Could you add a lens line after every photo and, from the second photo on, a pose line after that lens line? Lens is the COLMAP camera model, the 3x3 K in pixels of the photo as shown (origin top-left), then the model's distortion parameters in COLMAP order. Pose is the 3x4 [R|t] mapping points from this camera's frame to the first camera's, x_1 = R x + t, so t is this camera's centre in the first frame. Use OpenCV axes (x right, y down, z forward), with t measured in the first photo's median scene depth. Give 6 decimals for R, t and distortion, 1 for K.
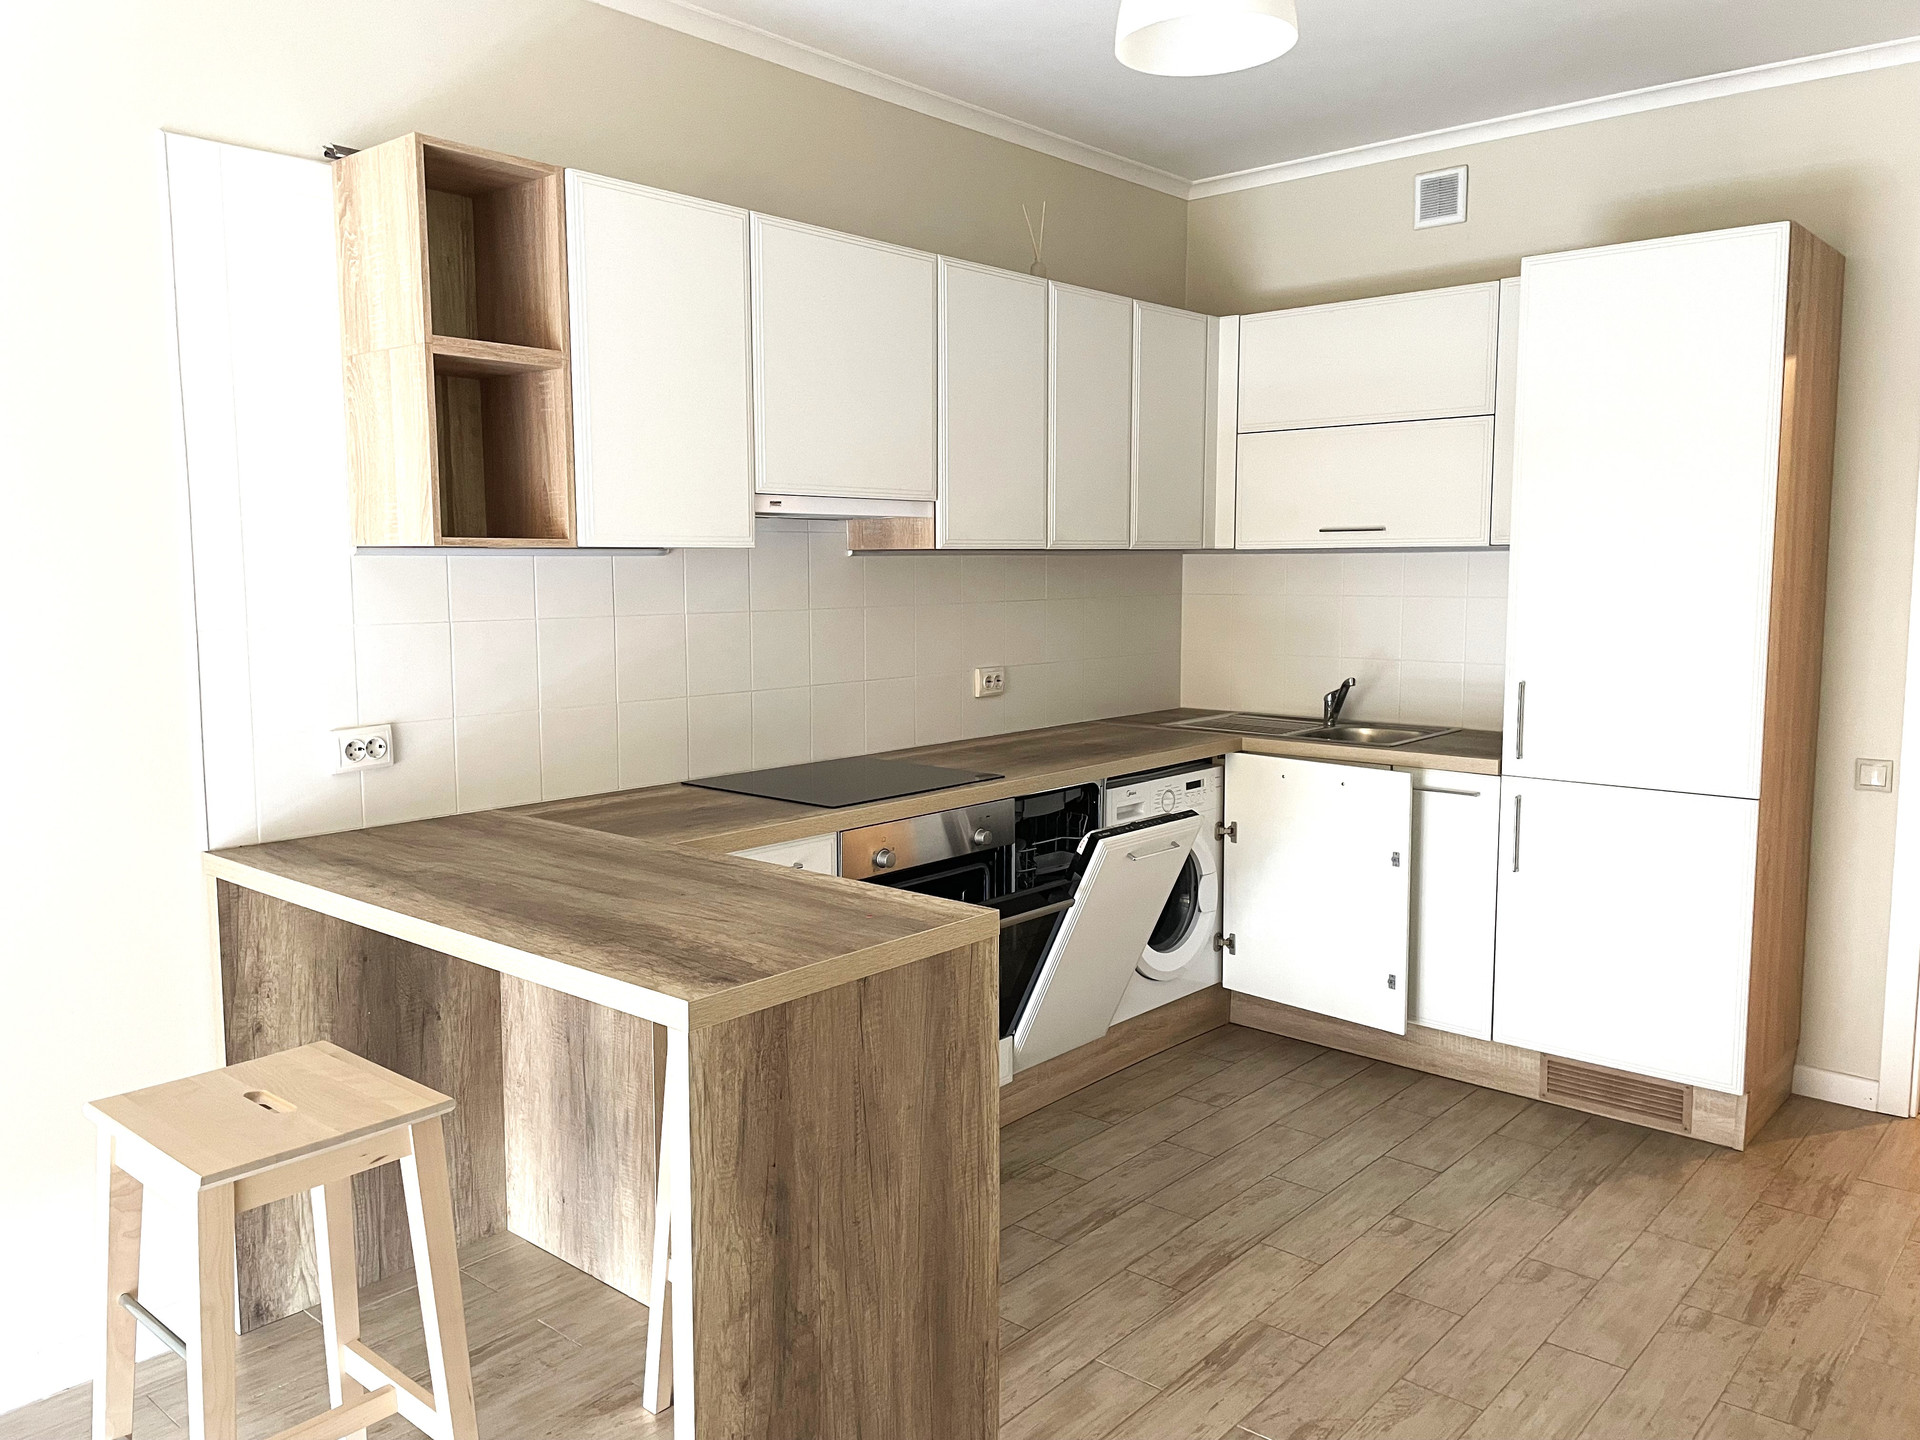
lens RADIAL K [[1456.0, 0, 949.6], [0, 1456.0, 714.9], [0, 0, 1]] dist [0.060908, -0.083297]
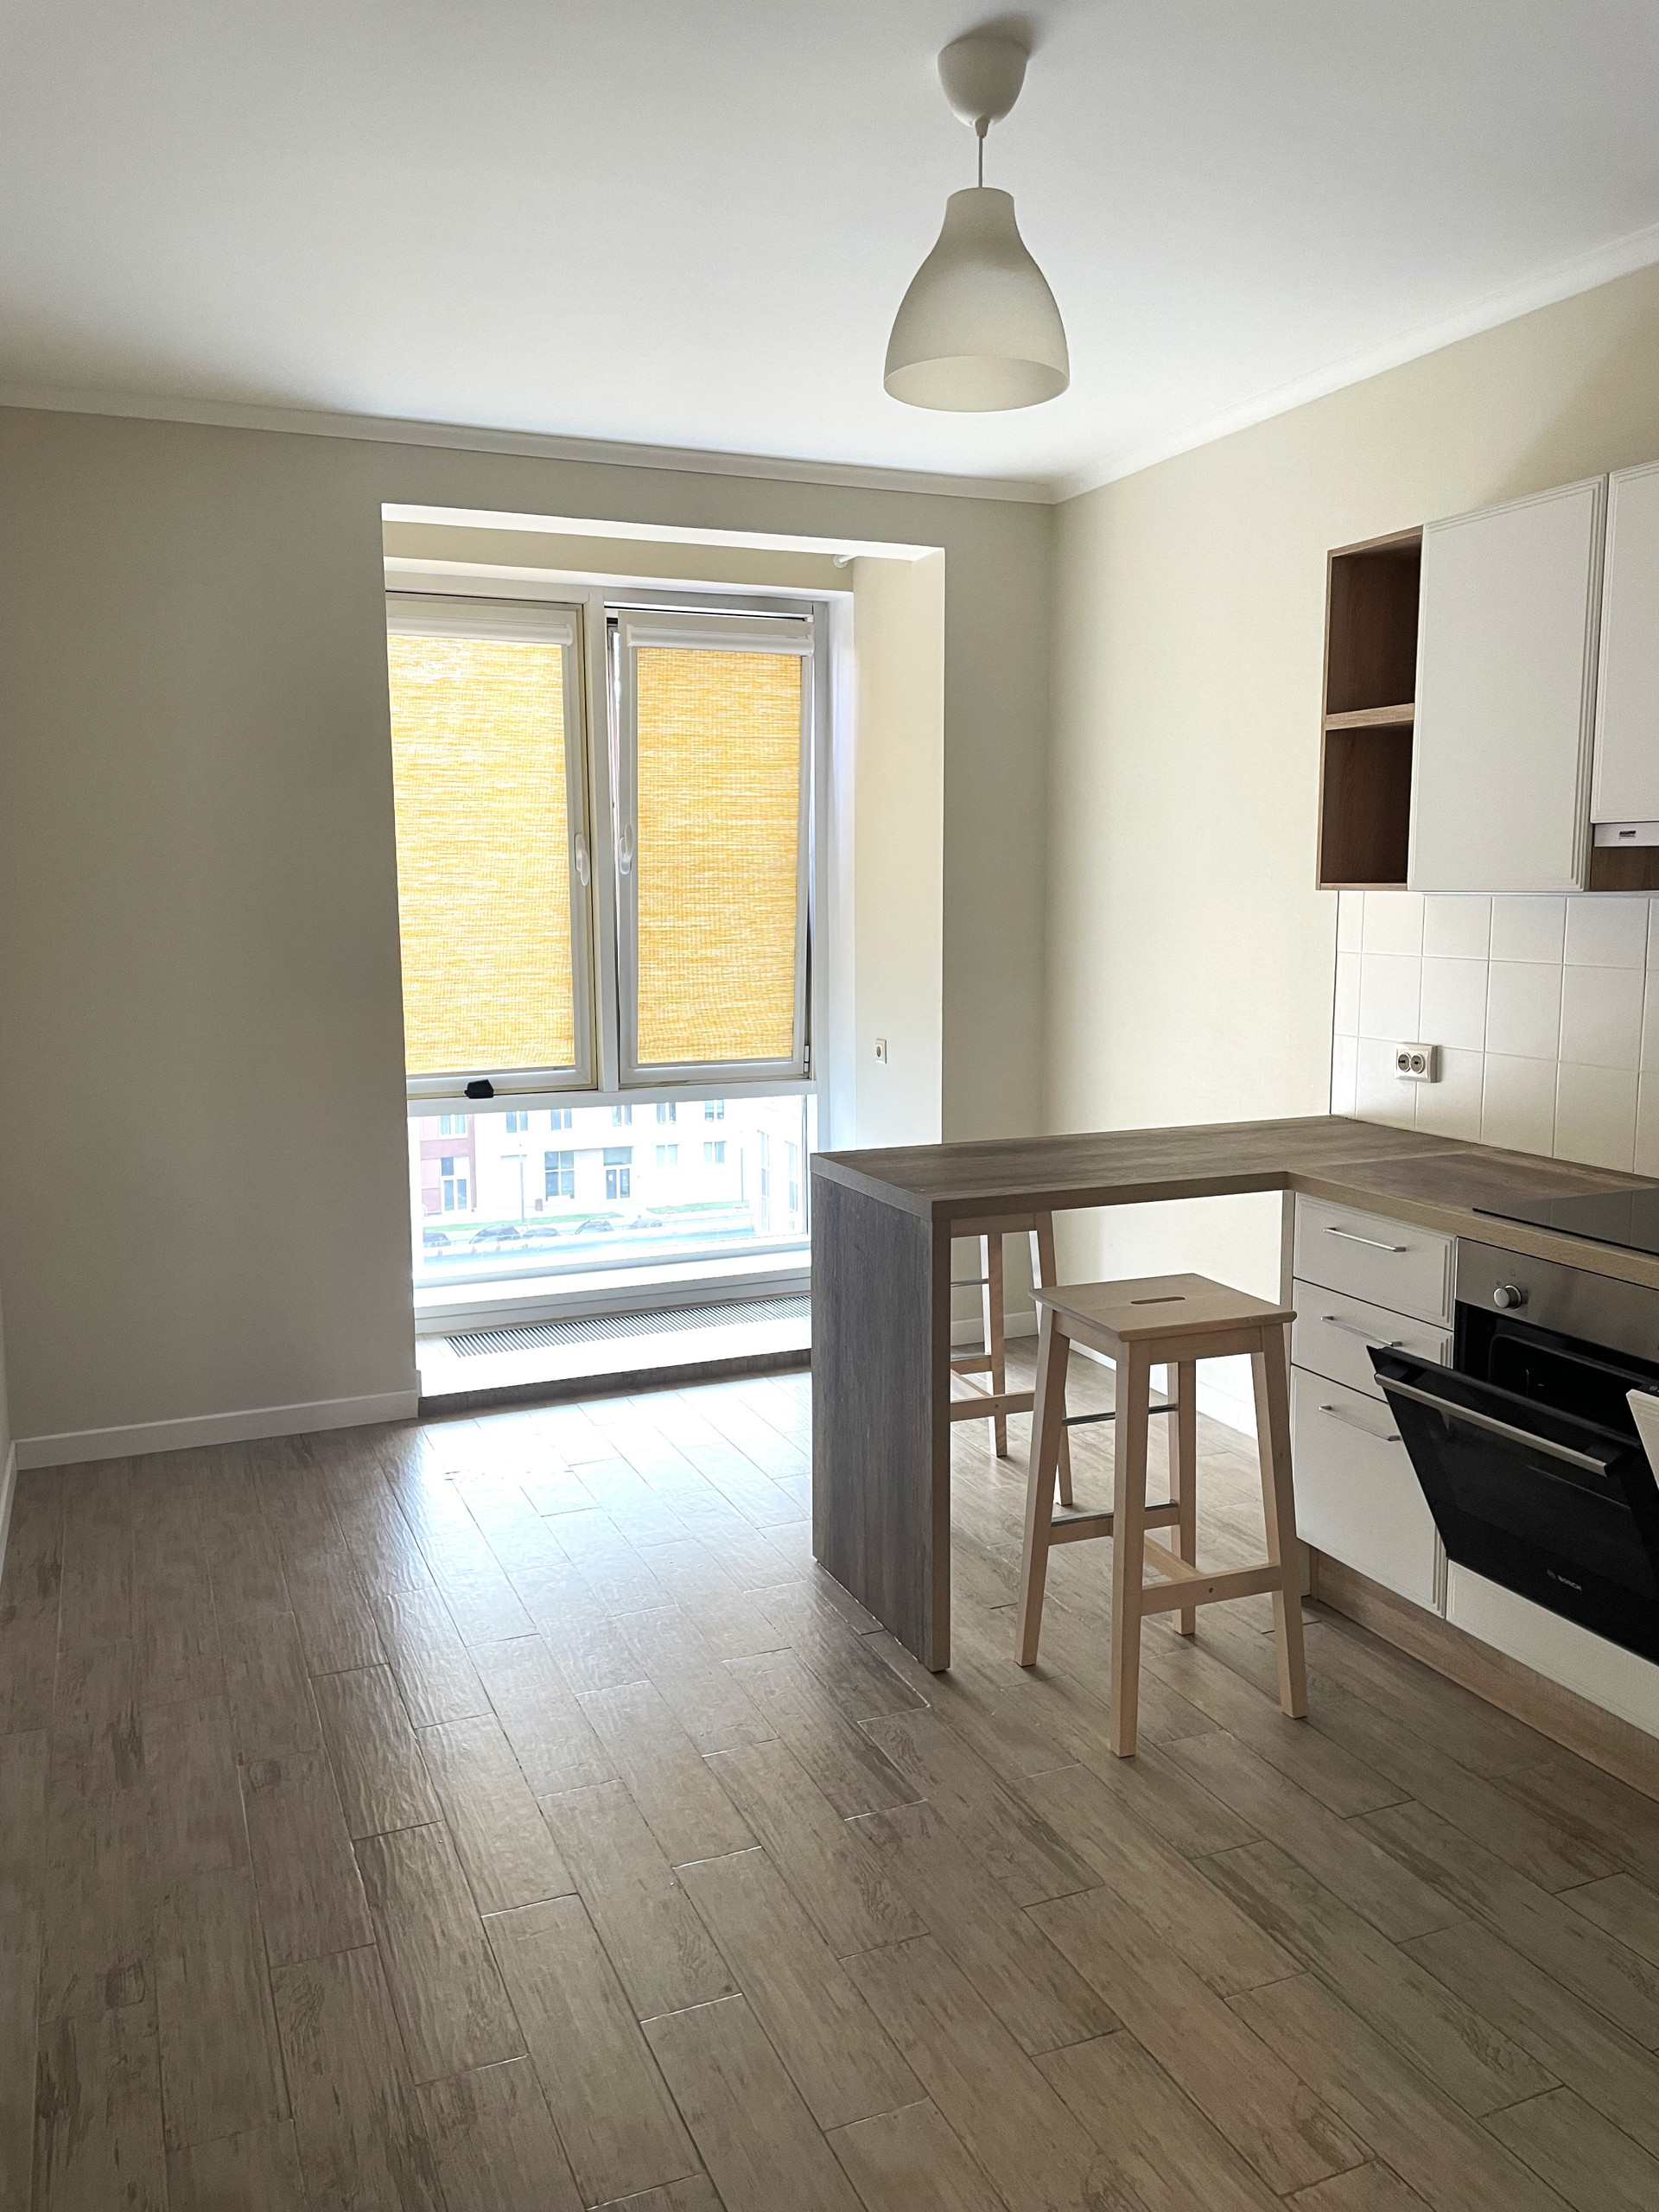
lens RADIAL K [[1677.4, 0, 823.2], [0, 1677.4, 1108.1], [0, 0, 1]] dist [0.060908, -0.083297]
pose [[-0.437088, 0.124150, -0.890809, 1.006494], [-0.096281, 0.978278, 0.183582, -0.143092], [0.894251, 0.166010, -0.415640, 1.146396]]
